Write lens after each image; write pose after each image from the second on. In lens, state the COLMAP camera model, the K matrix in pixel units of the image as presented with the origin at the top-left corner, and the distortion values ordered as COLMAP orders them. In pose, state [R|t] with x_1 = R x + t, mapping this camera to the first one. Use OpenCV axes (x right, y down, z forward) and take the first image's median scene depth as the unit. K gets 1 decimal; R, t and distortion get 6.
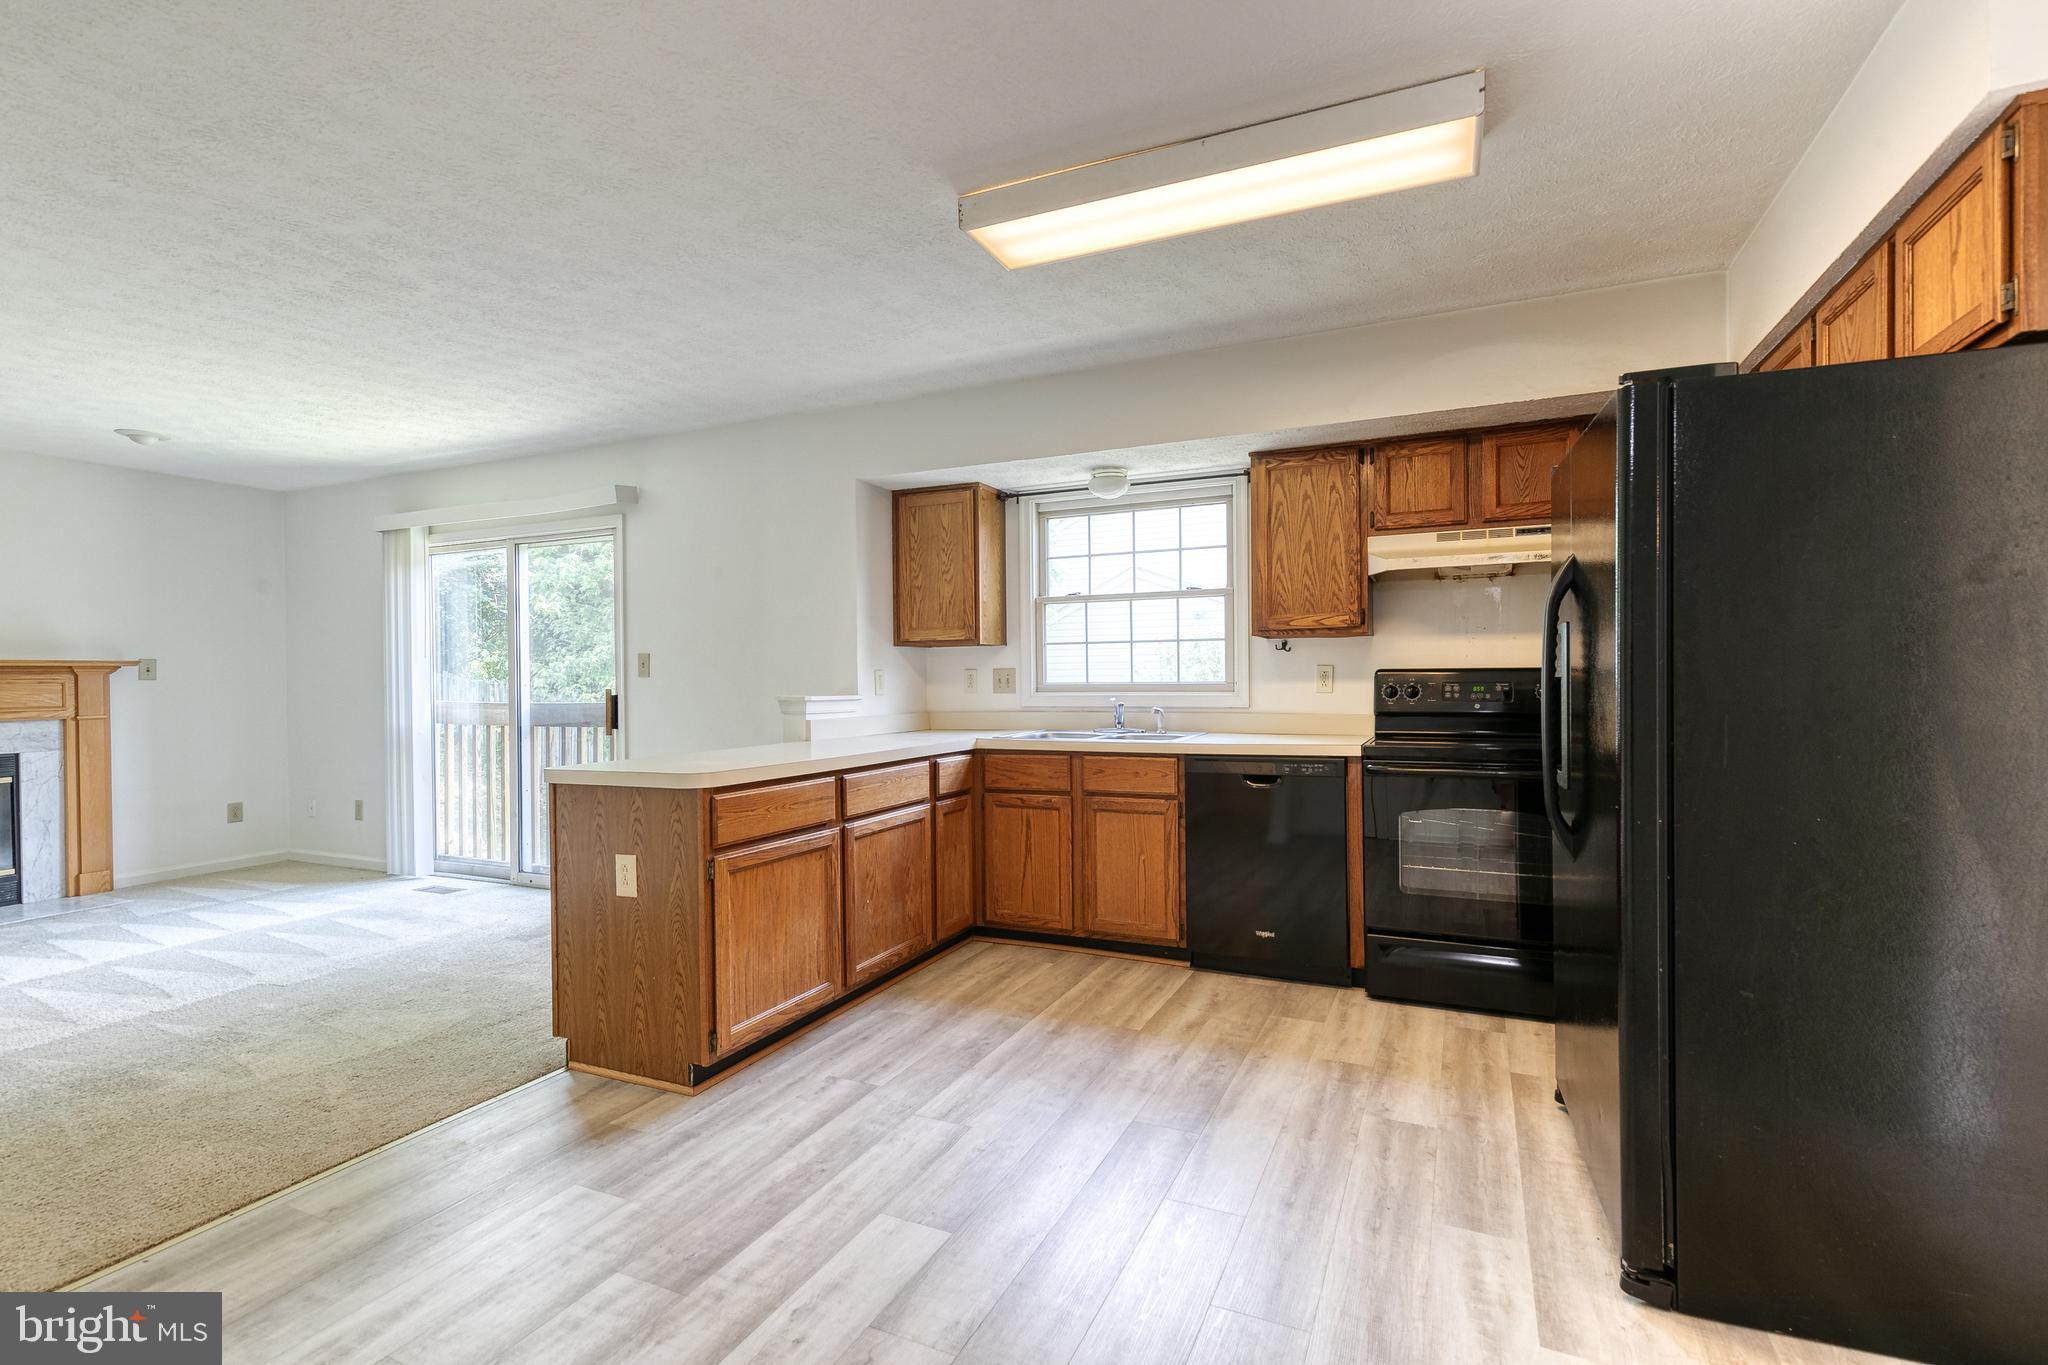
lens RADIAL K [[933.3, 0, 1034.6], [0, 933.3, 681.3], [0, 0, 1]] dist [0.010246, -0.002529]
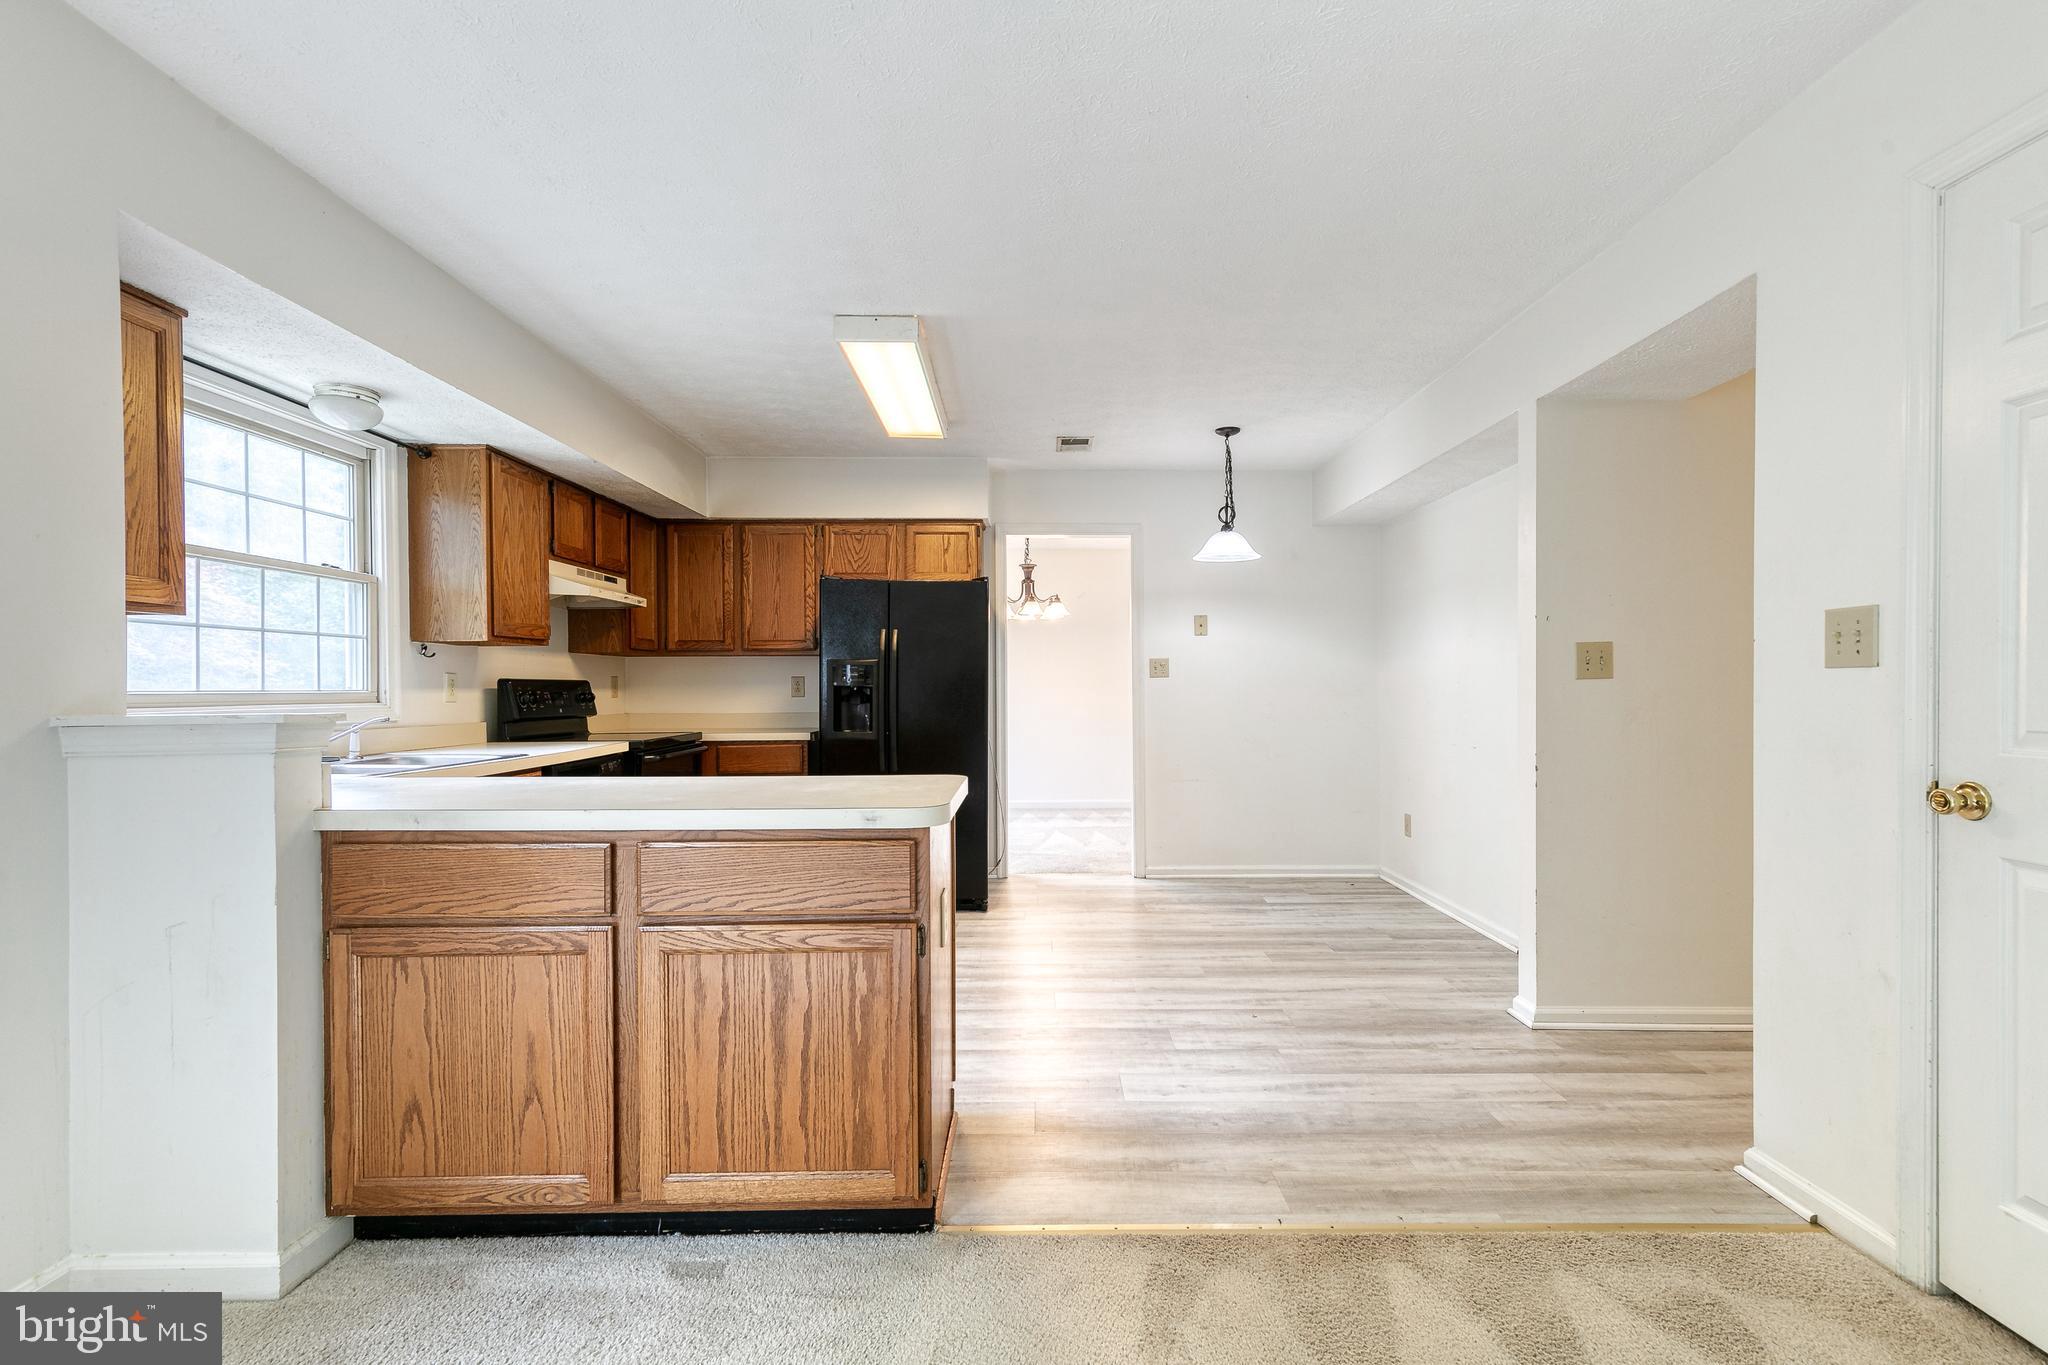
lens RADIAL K [[933.3, 0, 1041.9], [0, 933.3, 691.5], [0, 0, 1]] dist [0.010246, -0.002529]
pose [[-0.424730, 0.006314, 0.905298, -0.844778], [0.008019, 0.999963, -0.003212, 0.009731], [-0.905285, 0.005895, -0.424765, 0.884145]]
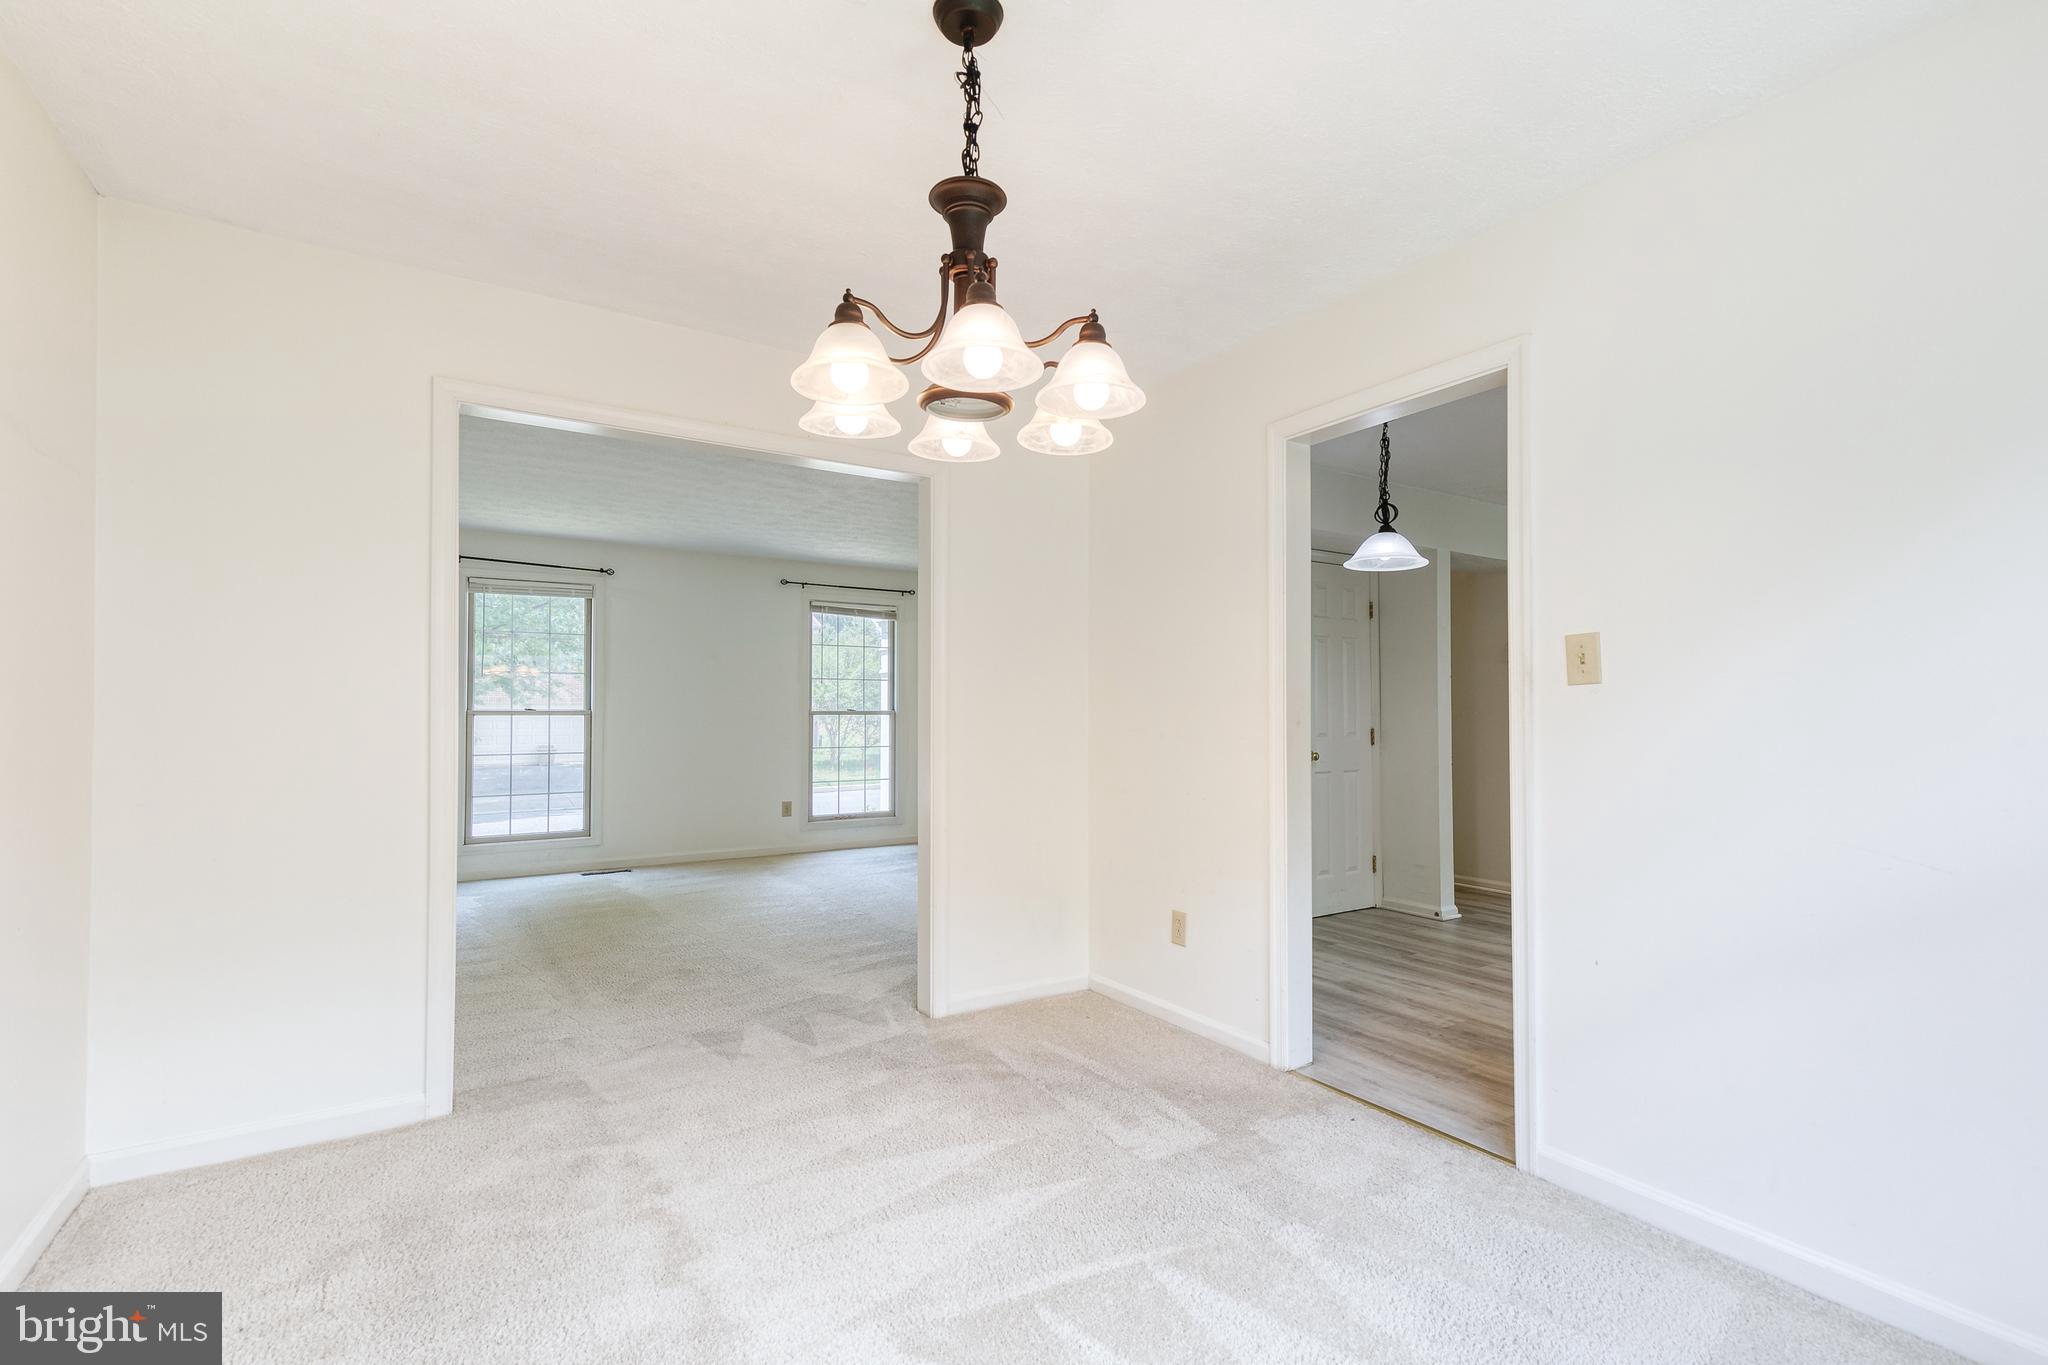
lens RADIAL K [[933.3, 0, 1030.3], [0, 933.3, 695.9], [0, 0, 1]] dist [0.010246, -0.002529]
pose [[-0.534186, -0.010449, -0.845302, 1.179310], [0.001508, 0.999910, -0.013314, -0.007066], [0.845365, -0.008387, -0.534123, 0.372897]]
